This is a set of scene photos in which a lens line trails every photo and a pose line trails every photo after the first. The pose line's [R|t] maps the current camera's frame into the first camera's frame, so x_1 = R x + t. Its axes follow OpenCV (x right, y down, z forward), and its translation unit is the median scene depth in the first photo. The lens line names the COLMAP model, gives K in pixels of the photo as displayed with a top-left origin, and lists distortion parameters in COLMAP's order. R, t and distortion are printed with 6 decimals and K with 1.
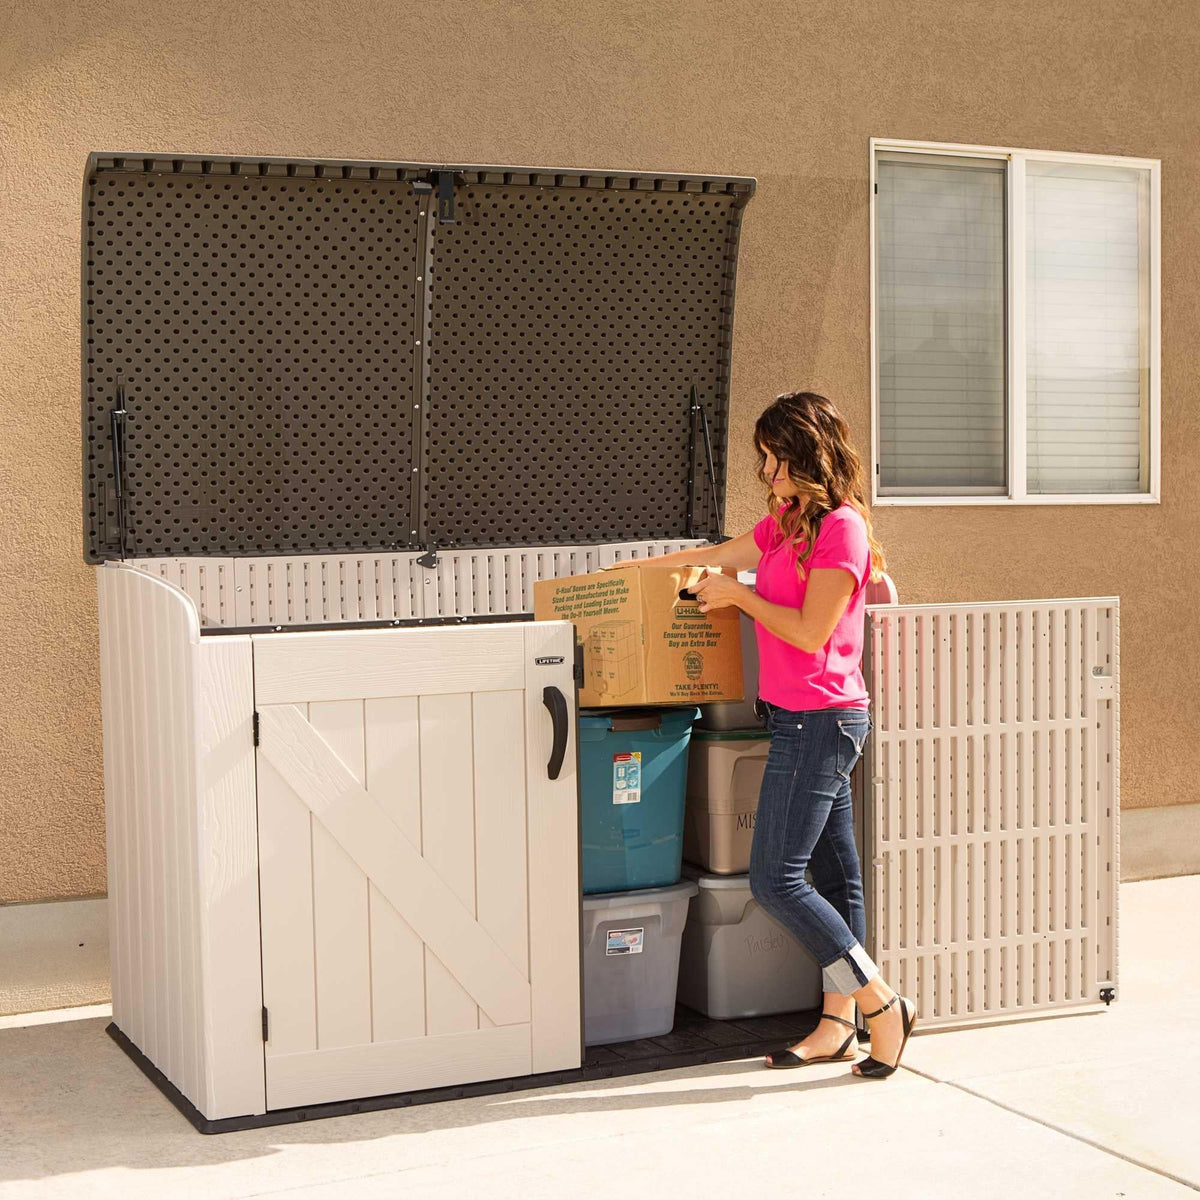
lens RADIAL K [[2156.1, 0, 600.0], [0, 2156.1, 600.0], [0, 0, 1]] dist [-0.061698, 0.134634]
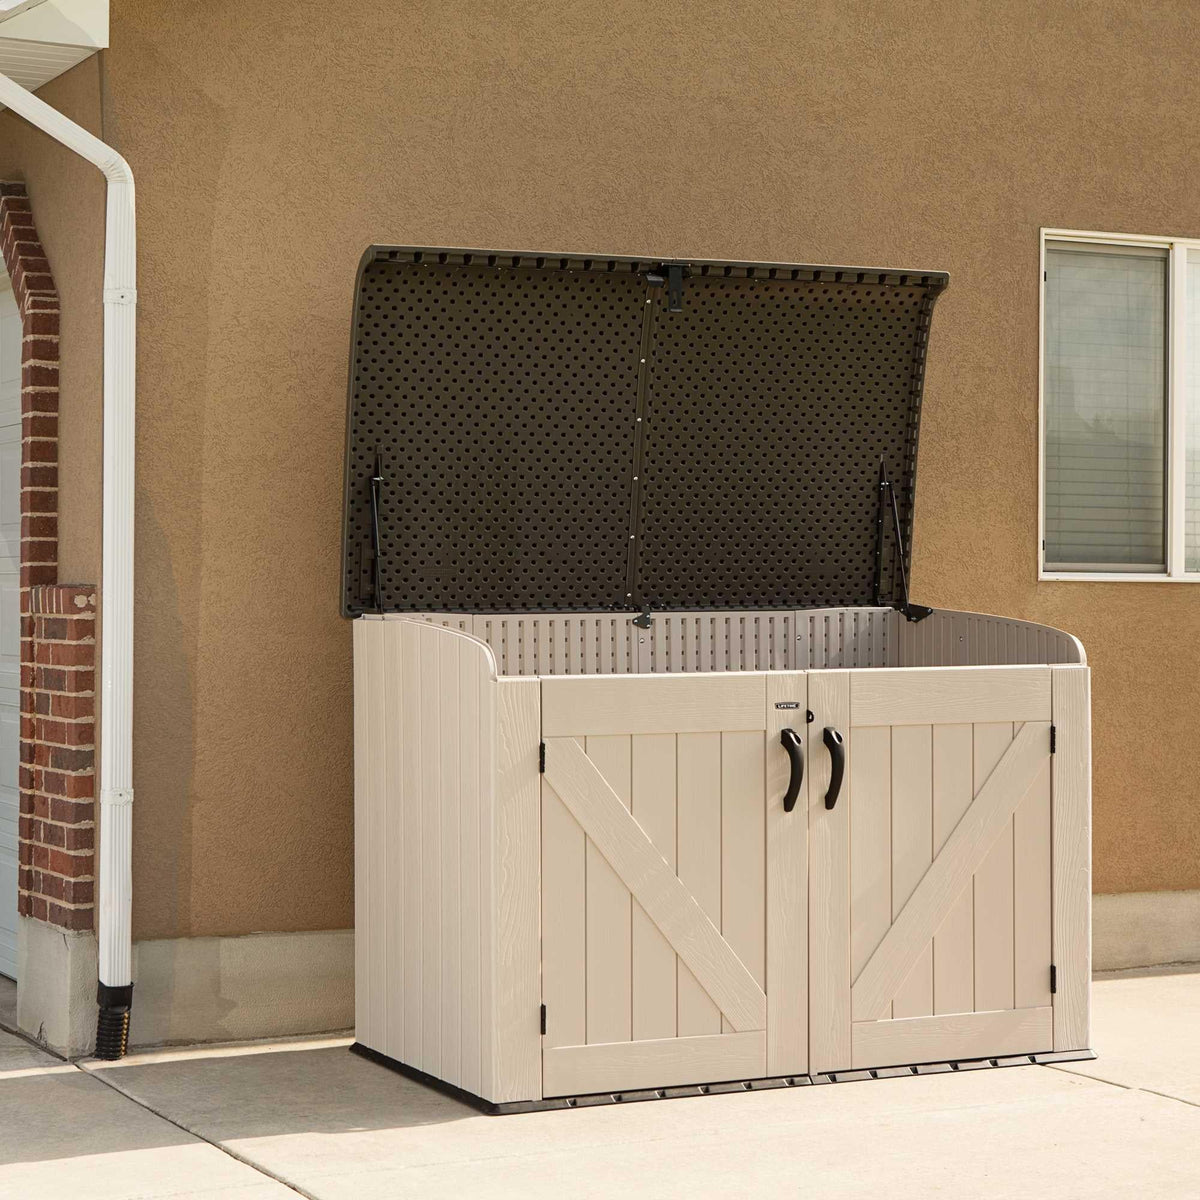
lens RADIAL K [[2671.8, 0, 600.0], [0, 2671.8, 600.0], [0, 0, 1]] dist [-0.018705, 0.304794]
pose [[0.999835, 0.015455, 0.009593, -0.112459], [-0.015012, 0.998888, -0.044703, 0.030629], [-0.010274, 0.044551, 0.998954, -0.328321]]
